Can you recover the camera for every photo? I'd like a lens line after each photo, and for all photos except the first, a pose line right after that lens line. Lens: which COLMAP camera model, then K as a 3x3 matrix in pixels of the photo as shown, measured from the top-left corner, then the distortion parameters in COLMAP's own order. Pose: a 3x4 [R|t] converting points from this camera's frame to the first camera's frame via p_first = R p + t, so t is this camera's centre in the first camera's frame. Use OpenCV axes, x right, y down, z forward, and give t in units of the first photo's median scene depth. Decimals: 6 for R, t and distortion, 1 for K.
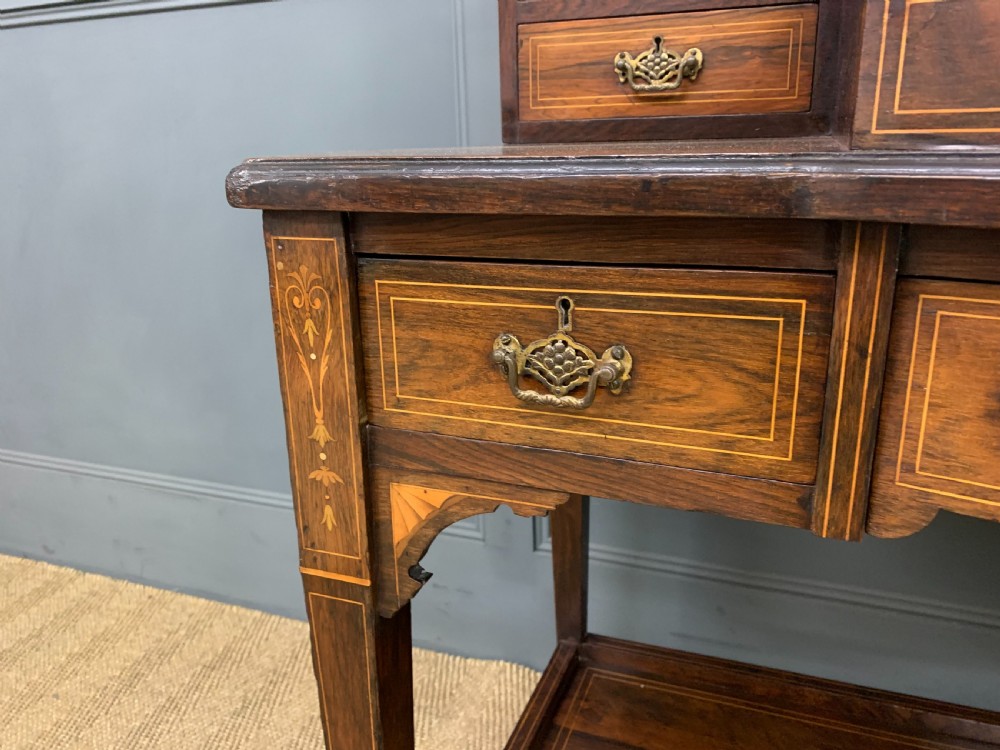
lens RADIAL K [[783.8, 0, 503.8], [0, 783.8, 368.0], [0, 0, 1]] dist [0.011940, -0.012534]
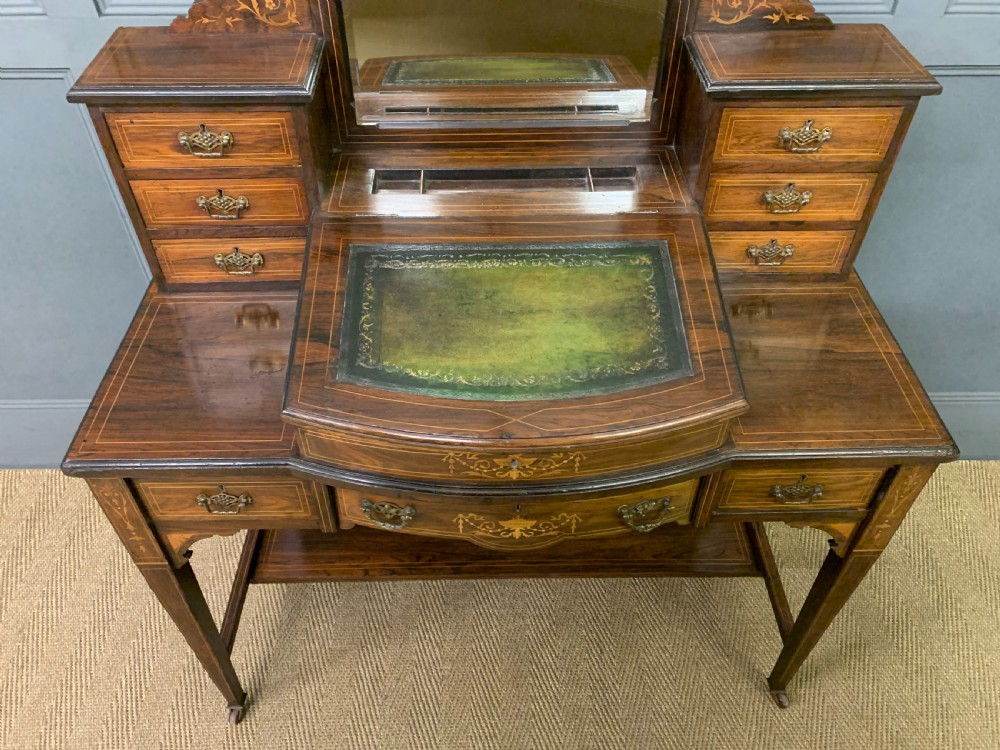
lens RADIAL K [[774.8, 0, 501.5], [0, 774.8, 376.8], [0, 0, 1]] dist [0.020494, -0.006906]
pose [[0.927525, -0.238877, 0.287462, 0.261776], [0.078121, 0.876023, 0.475900, -1.433592], [-0.365505, -0.418952, 0.831195, -1.280816]]
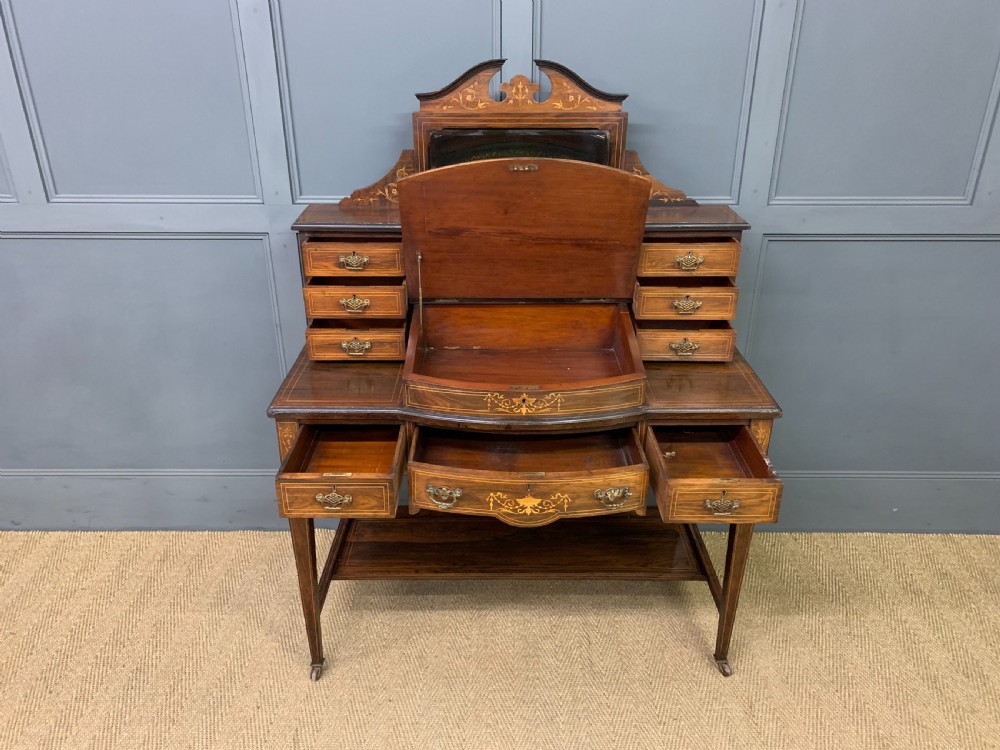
lens RADIAL K [[766.4, 0, 499.7], [0, 766.4, 374.1], [0, 0, 1]] dist [0.122093, -0.267086]
pose [[0.933469, -0.123003, 0.336906, -0.532582], [0.074610, 0.985399, 0.153043, -0.932332], [-0.350811, -0.117725, 0.929017, -3.110489]]
